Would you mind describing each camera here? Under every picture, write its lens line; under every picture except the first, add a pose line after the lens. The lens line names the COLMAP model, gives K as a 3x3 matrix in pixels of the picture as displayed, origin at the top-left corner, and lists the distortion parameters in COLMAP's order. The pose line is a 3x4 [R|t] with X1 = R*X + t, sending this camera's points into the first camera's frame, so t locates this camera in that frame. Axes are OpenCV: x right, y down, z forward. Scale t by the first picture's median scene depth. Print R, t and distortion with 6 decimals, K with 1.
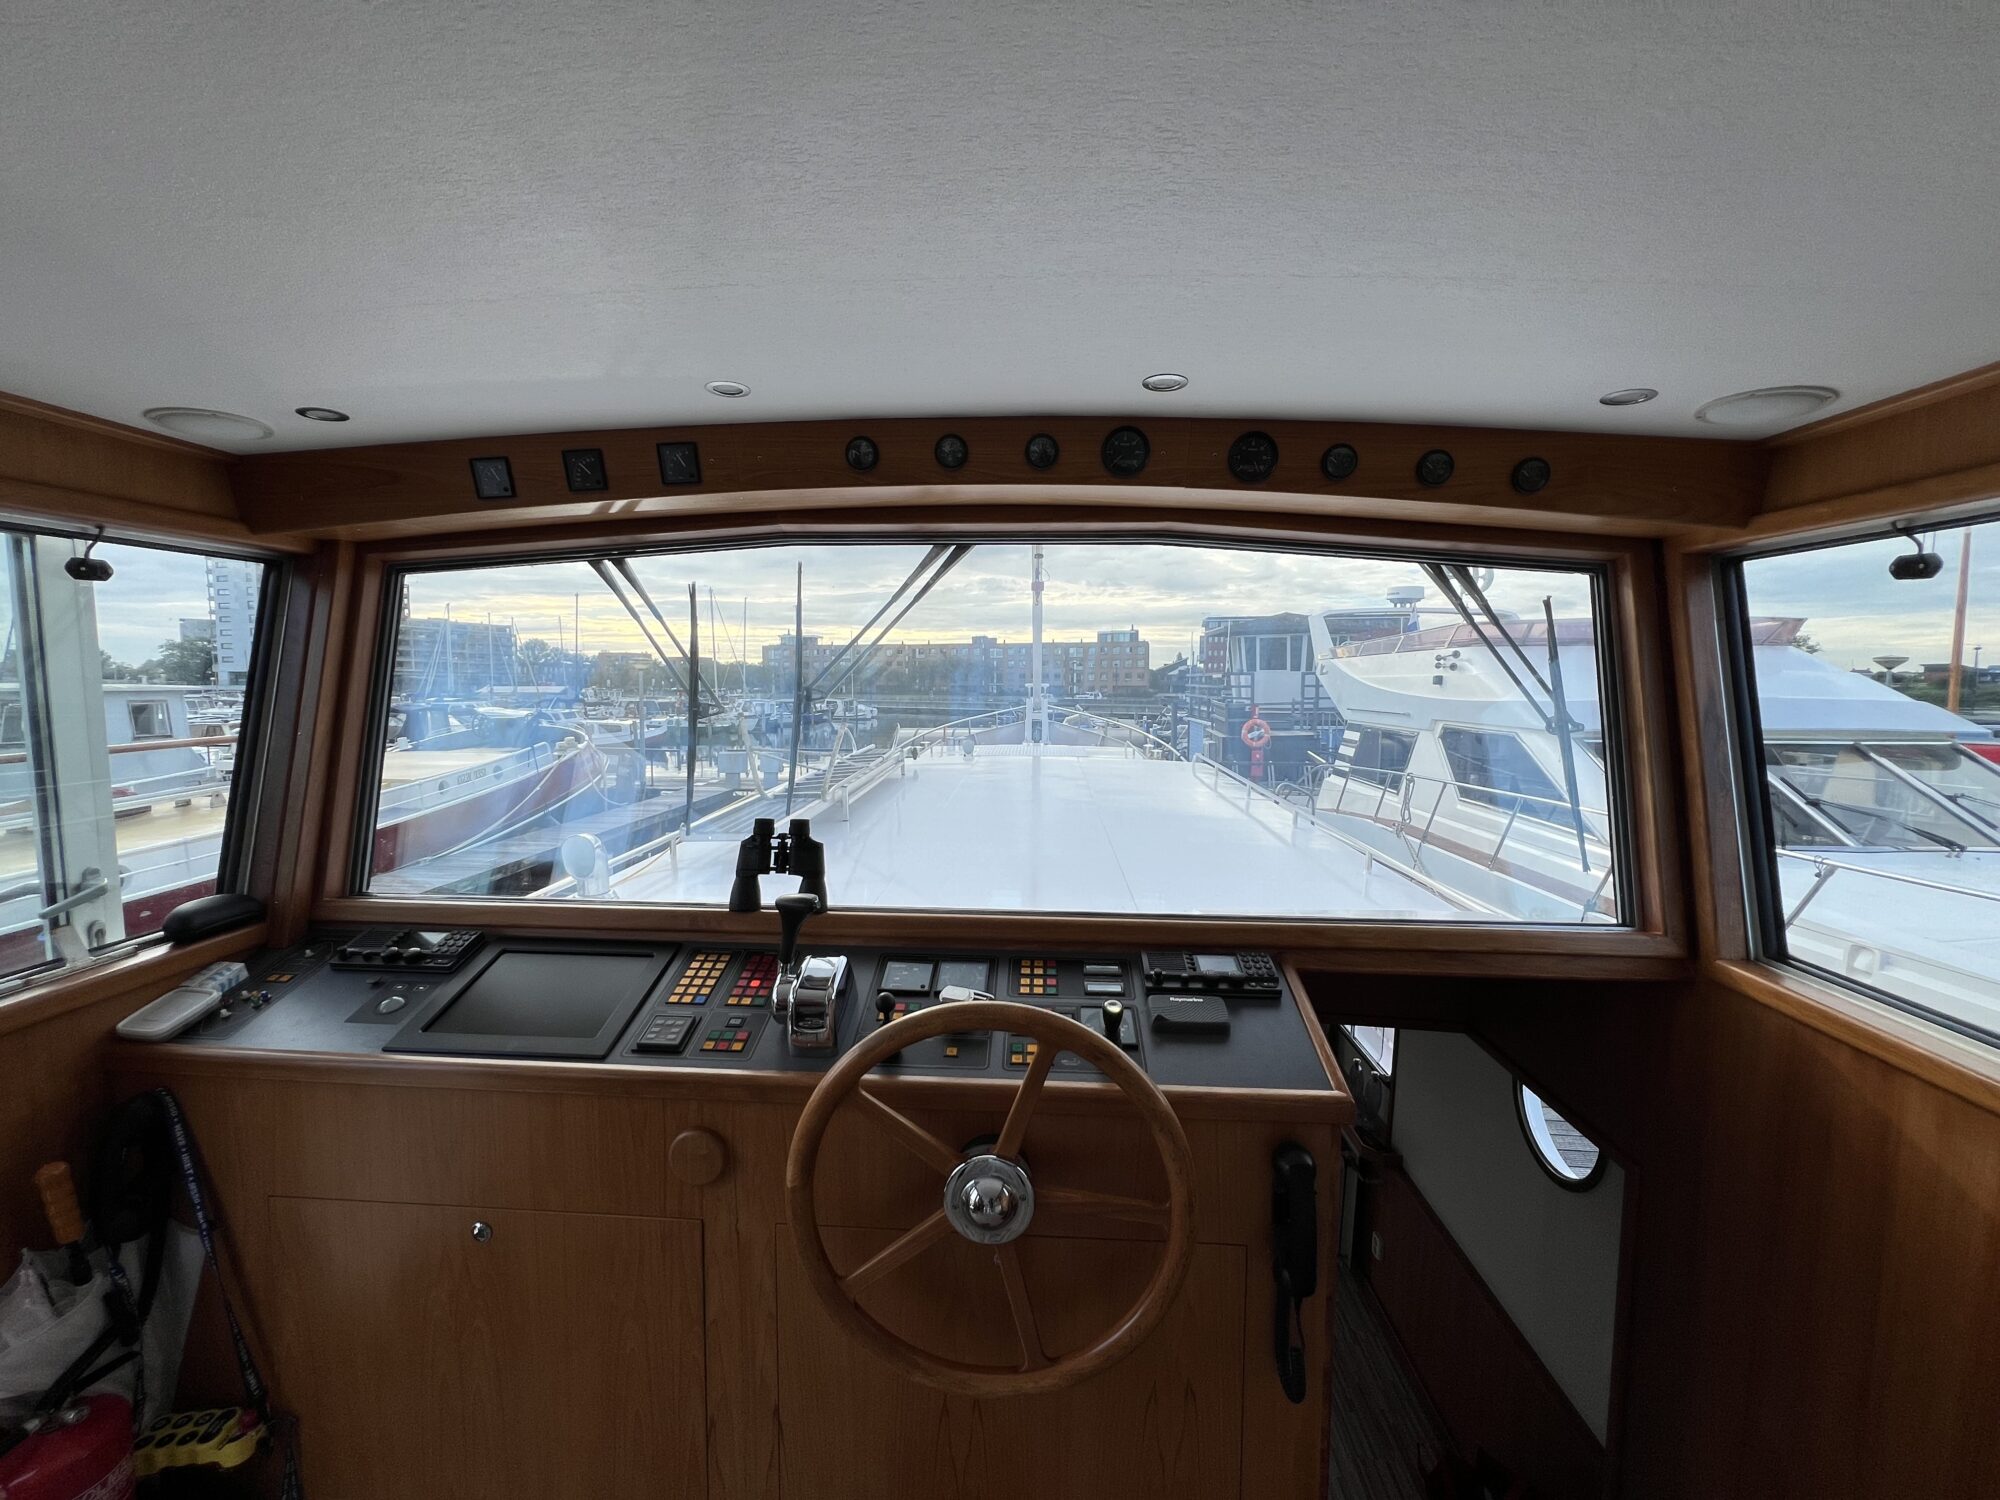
lens RADIAL K [[803.1, 0, 995.4], [0, 803.1, 745.9], [0, 0, 1]] dist [-0.003089, 0.000843]
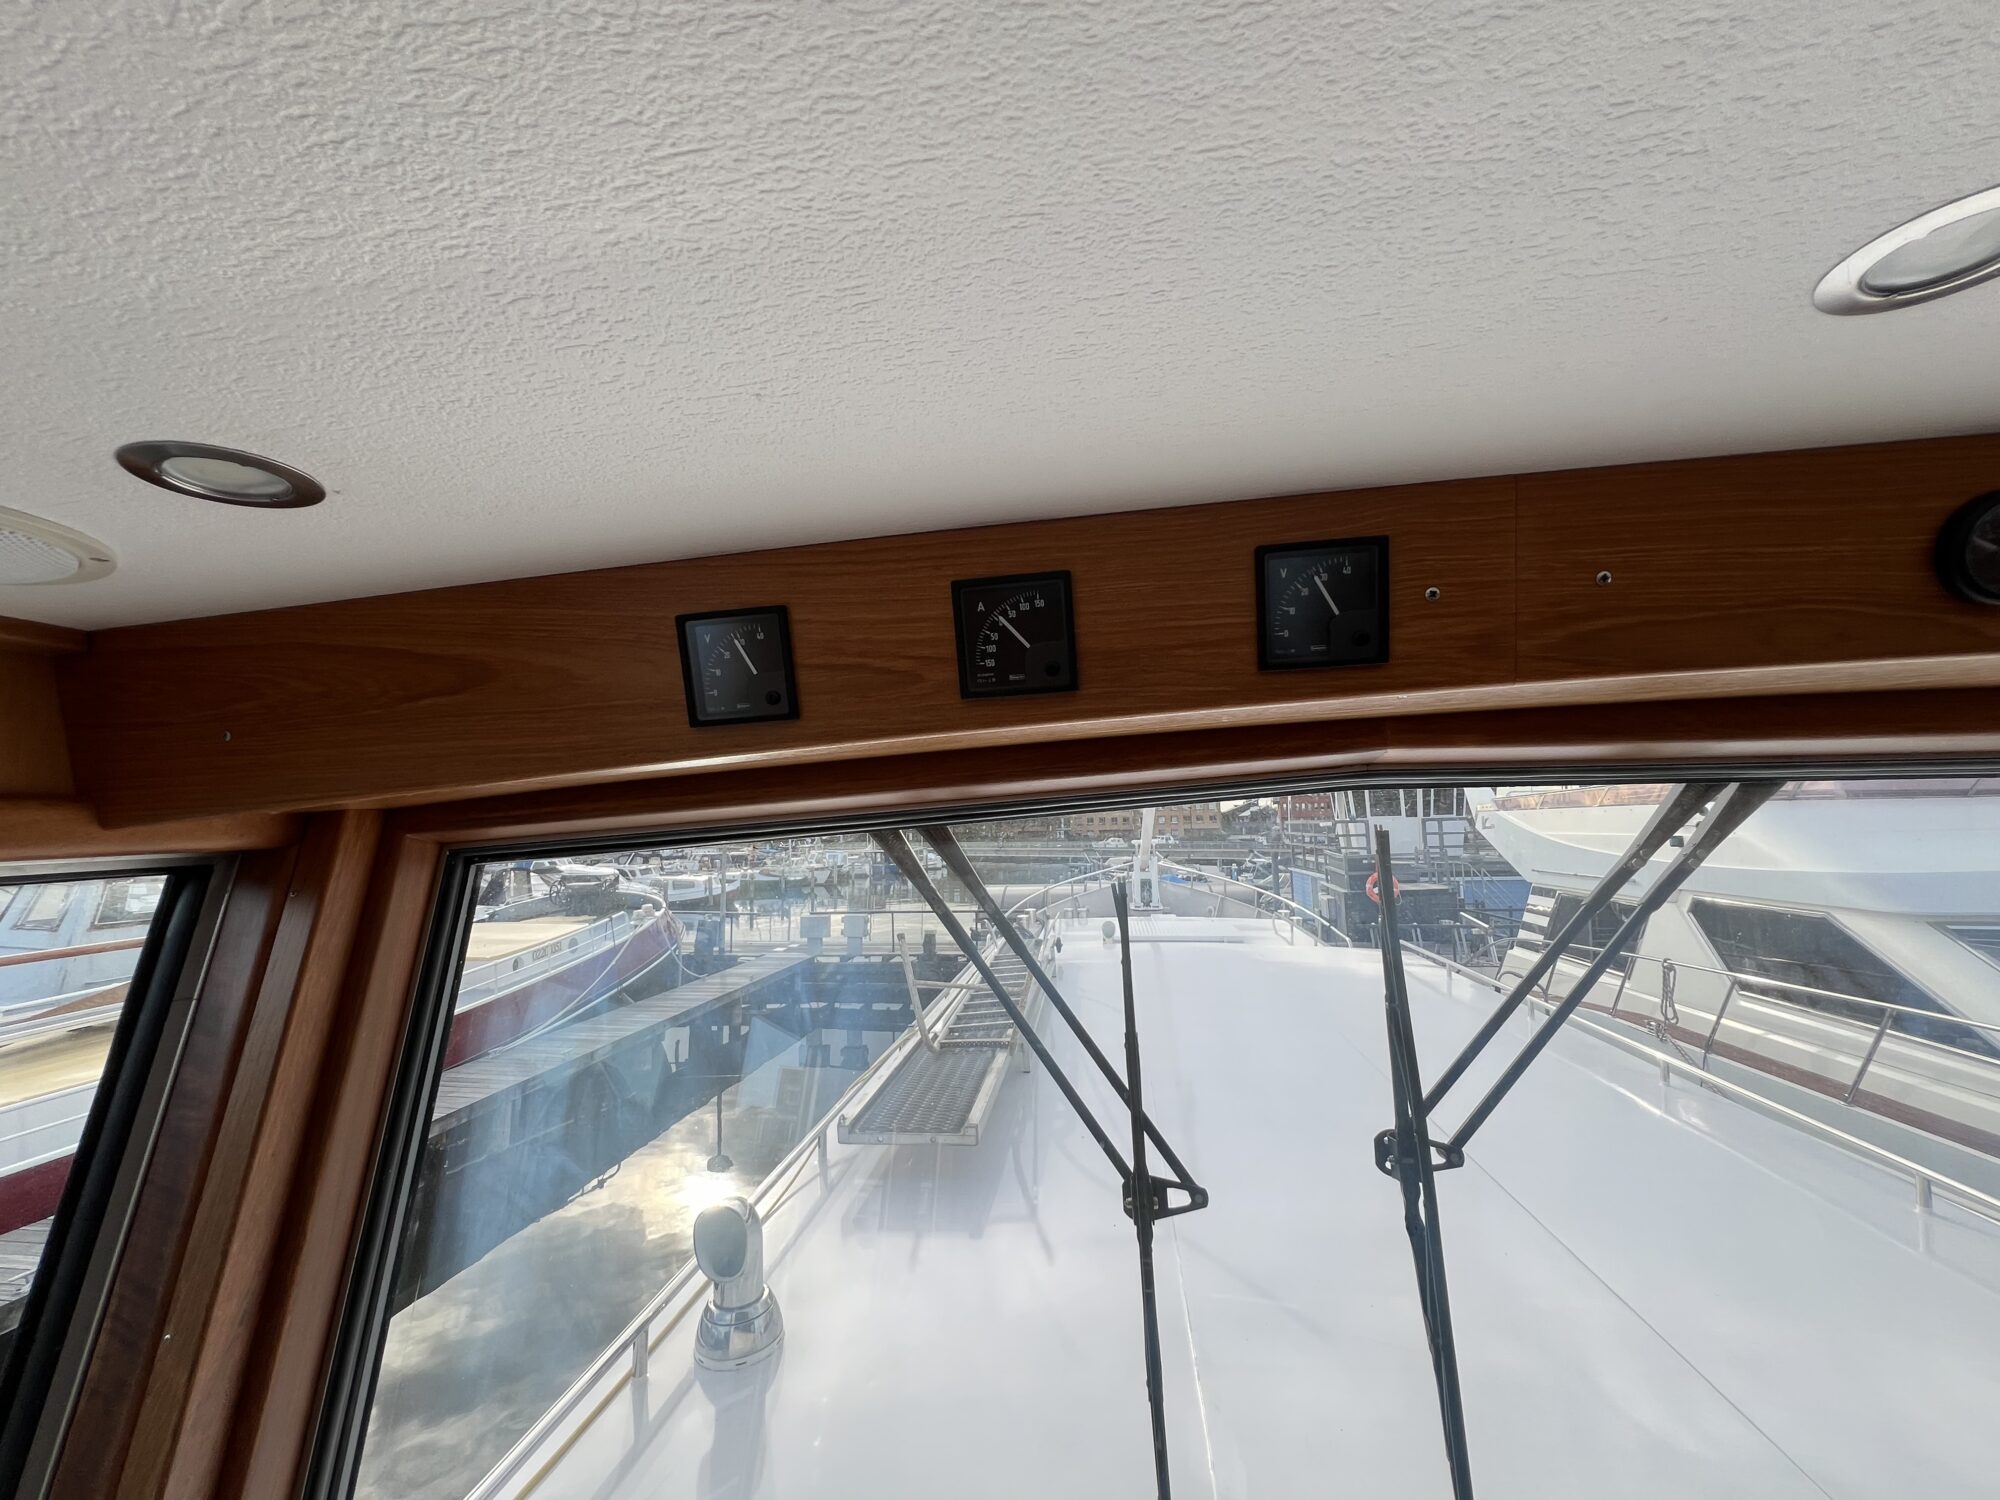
lens RADIAL K [[805.1, 0, 995.2], [0, 805.1, 751.0], [0, 0, 1]] dist [-0.004900, 0.001398]
pose [[0.996726, -0.027085, -0.076180, -0.179560], [0.013650, 0.985066, -0.171636, -0.086853], [0.079691, 0.170034, 0.982211, 0.246982]]
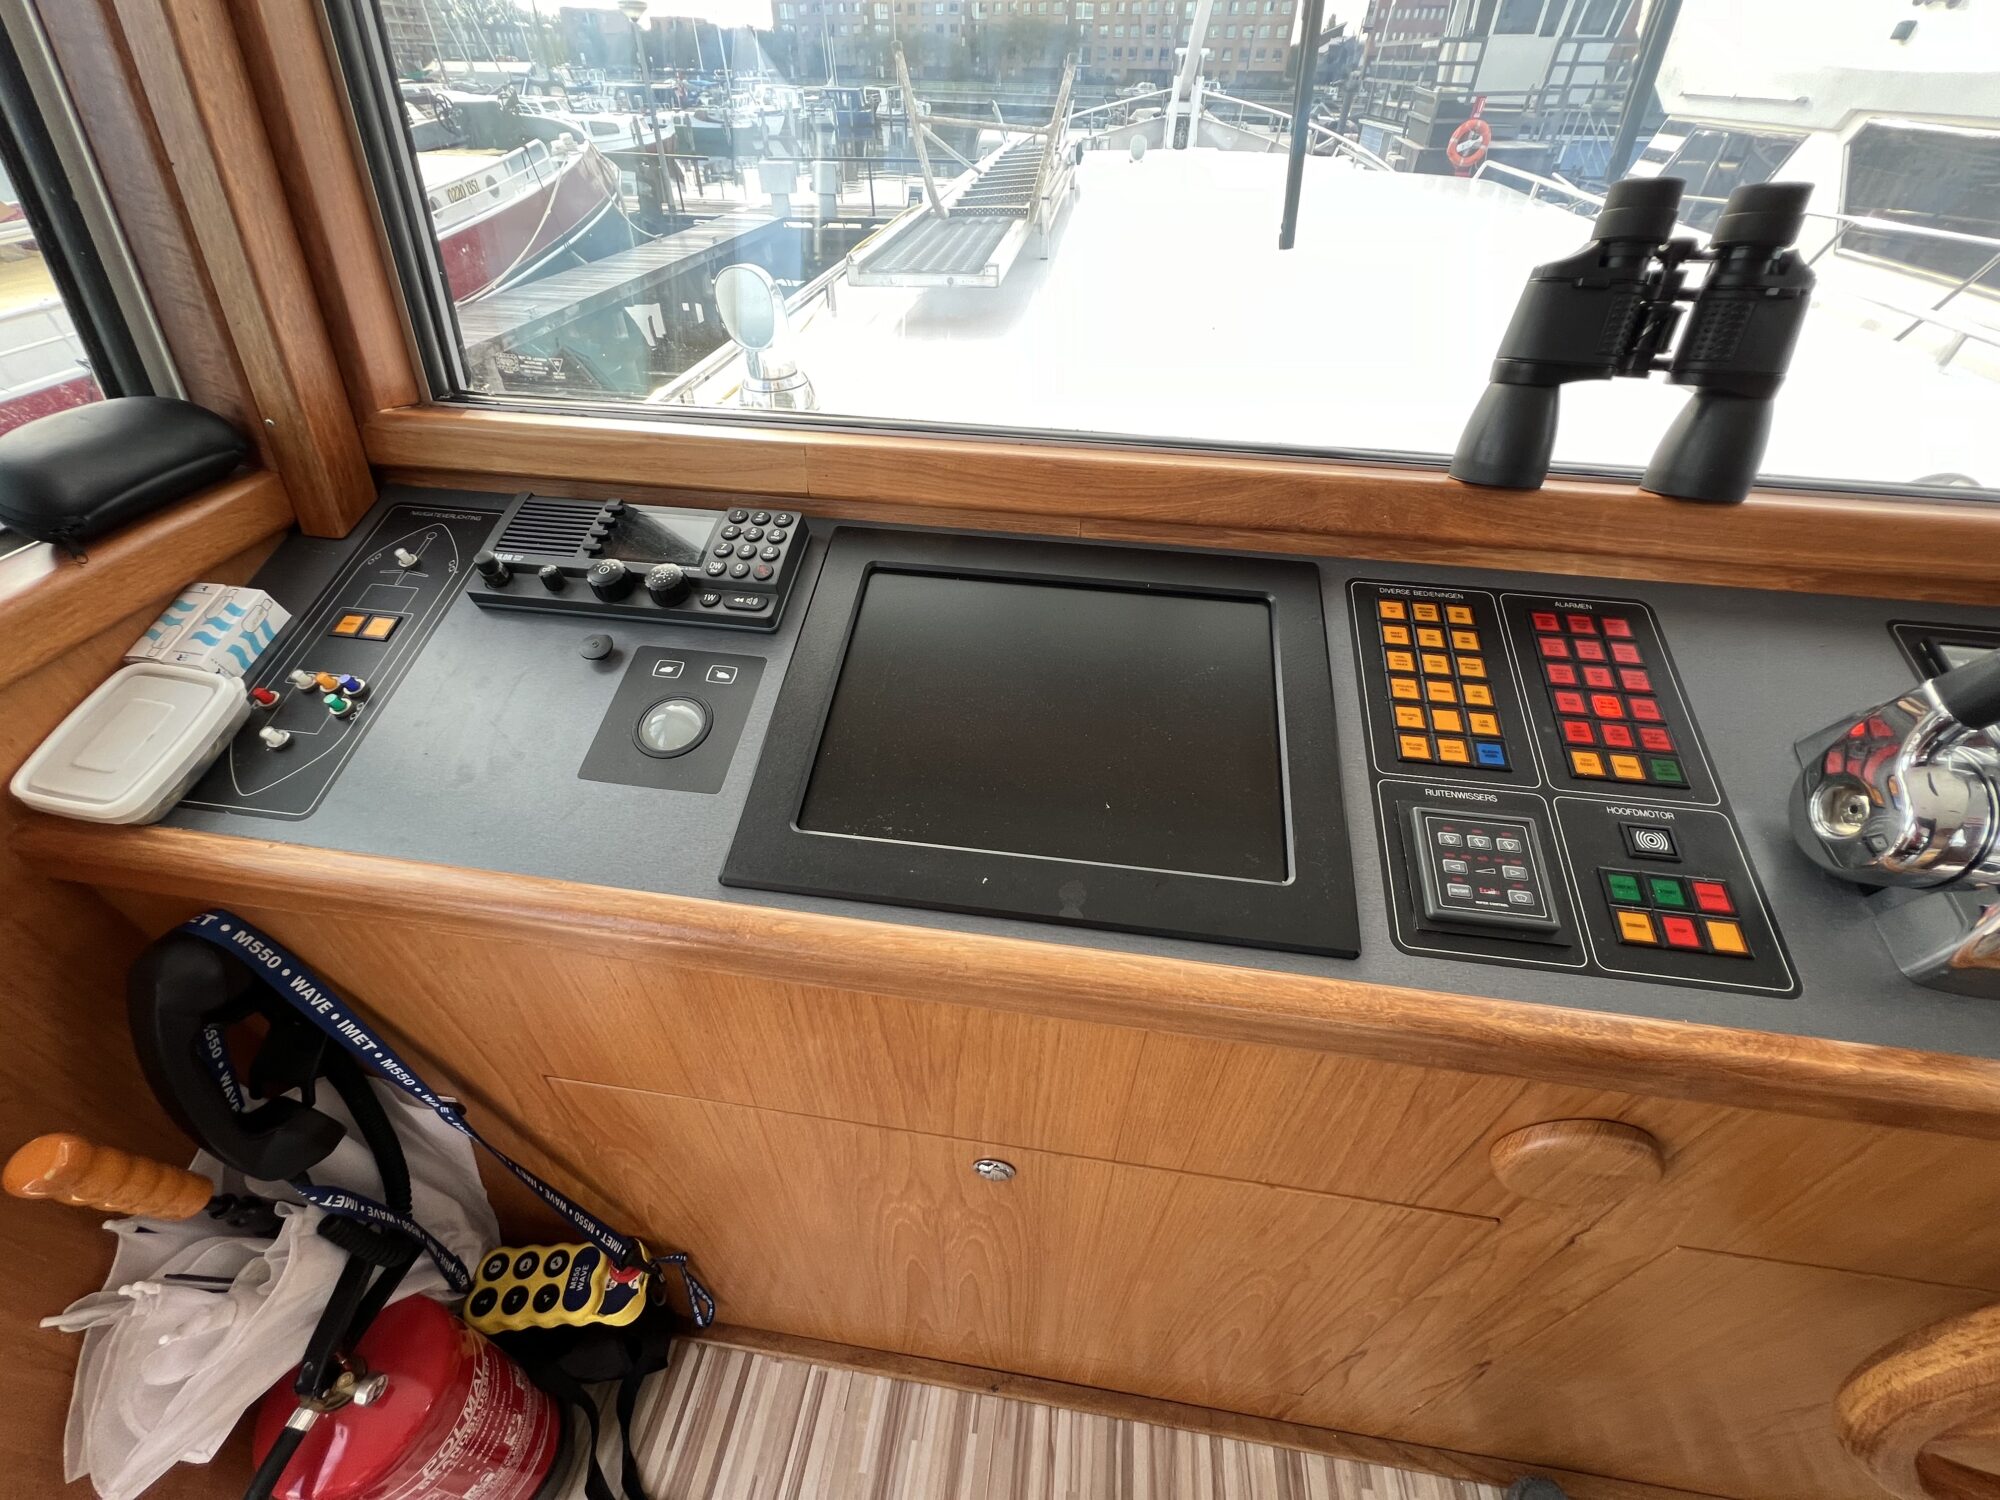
lens RADIAL K [[805.1, 0, 994.9], [0, 805.1, 747.1], [0, 0, 1]] dist [-0.004900, 0.001398]
pose [[0.997184, 0.054817, -0.051181, -0.203517], [-0.014461, 0.810191, 0.585988, 0.035923], [0.073588, -0.583598, 0.808702, 0.243515]]
